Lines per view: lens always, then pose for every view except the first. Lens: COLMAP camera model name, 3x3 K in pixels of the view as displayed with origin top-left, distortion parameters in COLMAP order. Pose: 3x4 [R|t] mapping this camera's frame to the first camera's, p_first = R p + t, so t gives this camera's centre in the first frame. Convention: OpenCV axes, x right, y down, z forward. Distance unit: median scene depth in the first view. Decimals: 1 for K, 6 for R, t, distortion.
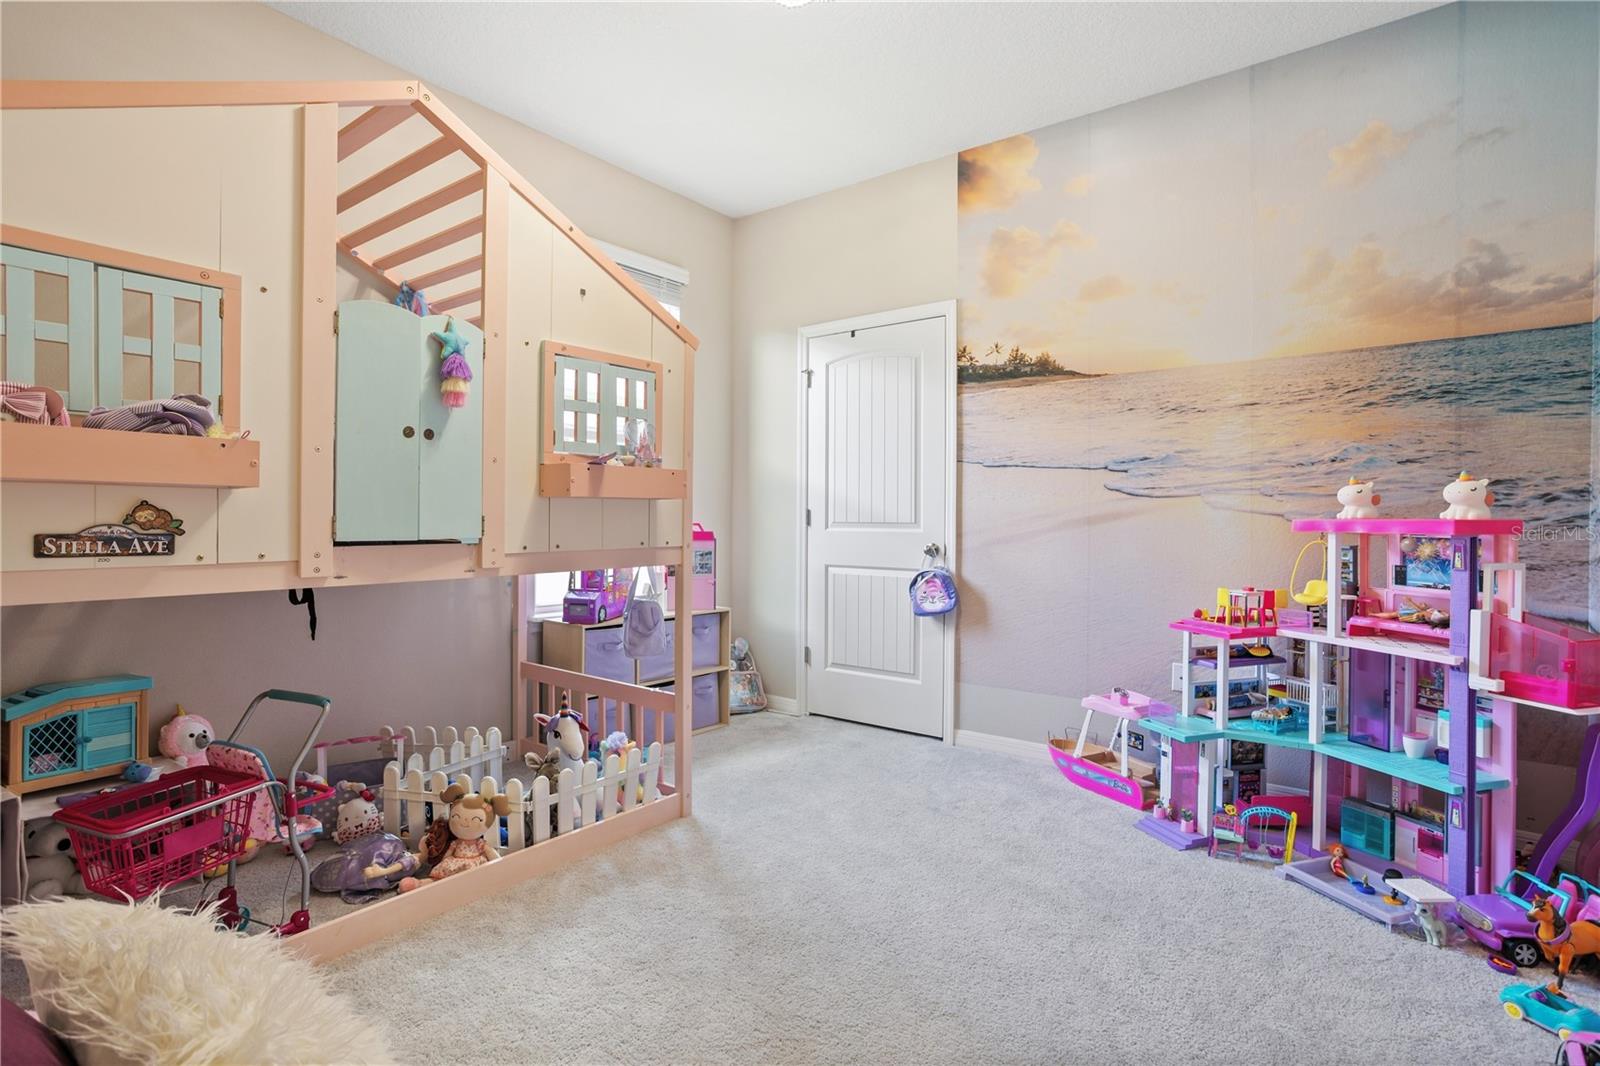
lens RADIAL K [[787.8, 0, 802.2], [0, 787.8, 522.6], [0, 0, 1]] dist [-0.054201, 0.029283]
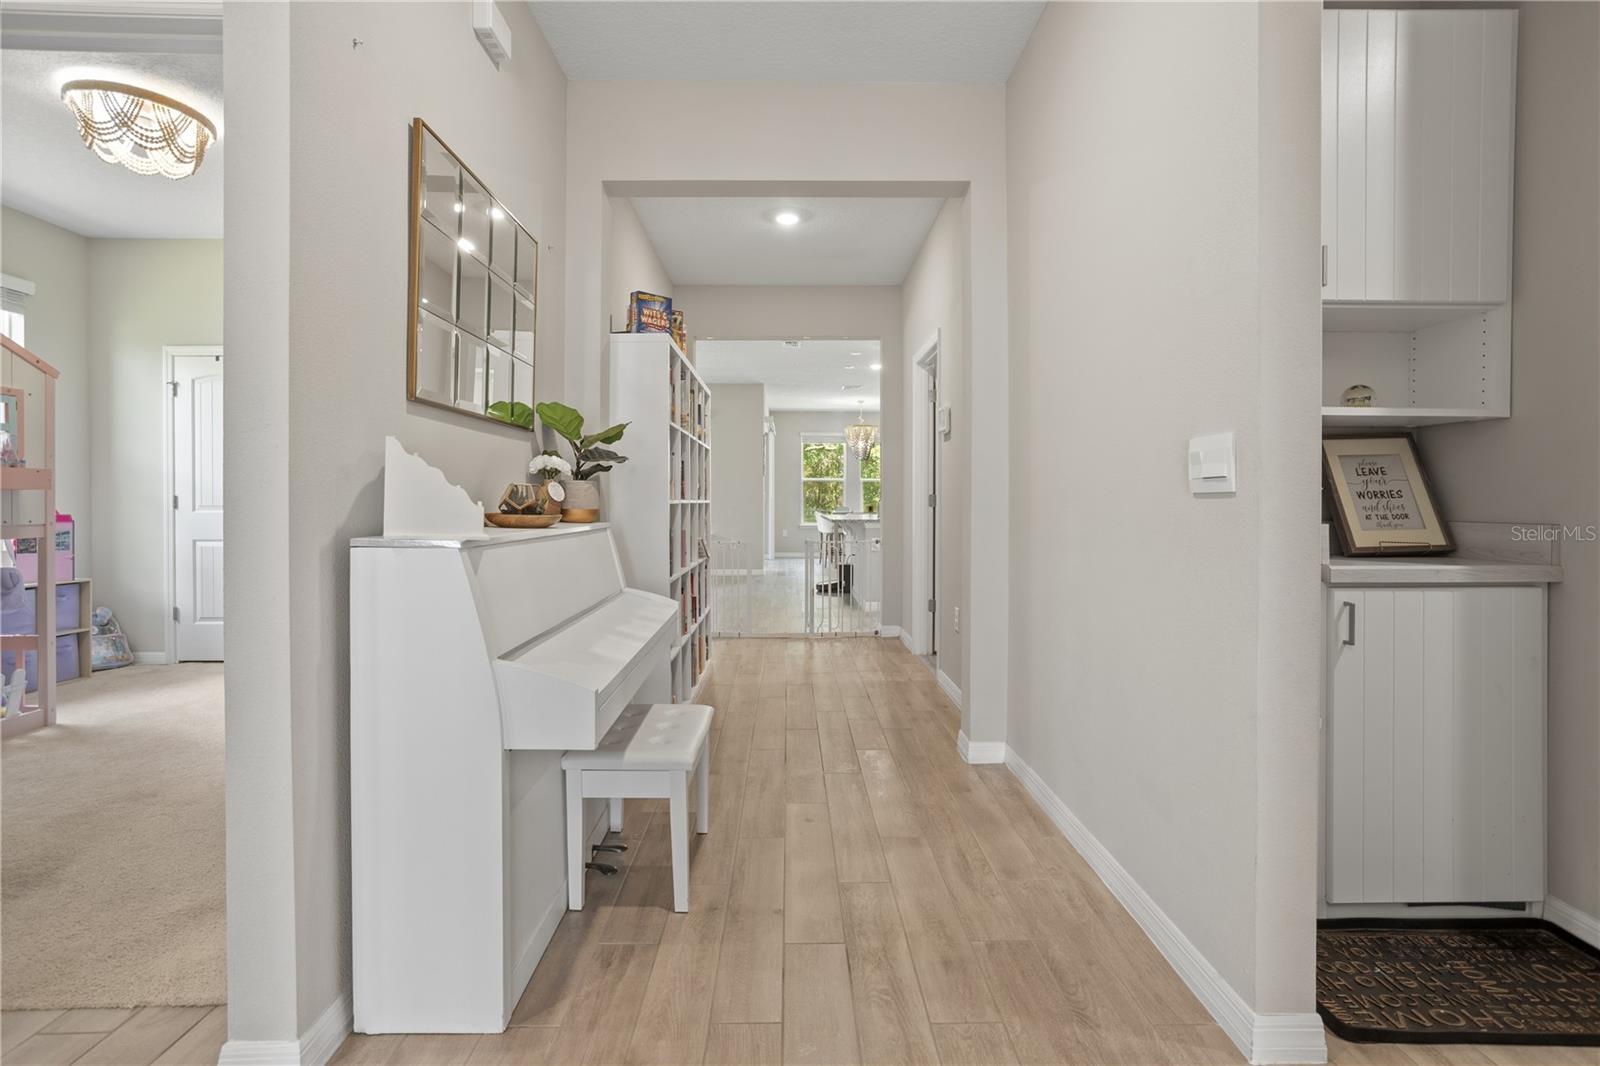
lens RADIAL K [[774.5, 0, 800.3], [0, 774.5, 507.8], [0, 0, 1]] dist [-0.049382, 0.027214]
pose [[0.782450, -0.010164, 0.622630, 0.035136], [0.007765, 0.999948, 0.006565, 0.002282], [-0.622665, -0.000302, 0.782488, -0.550502]]
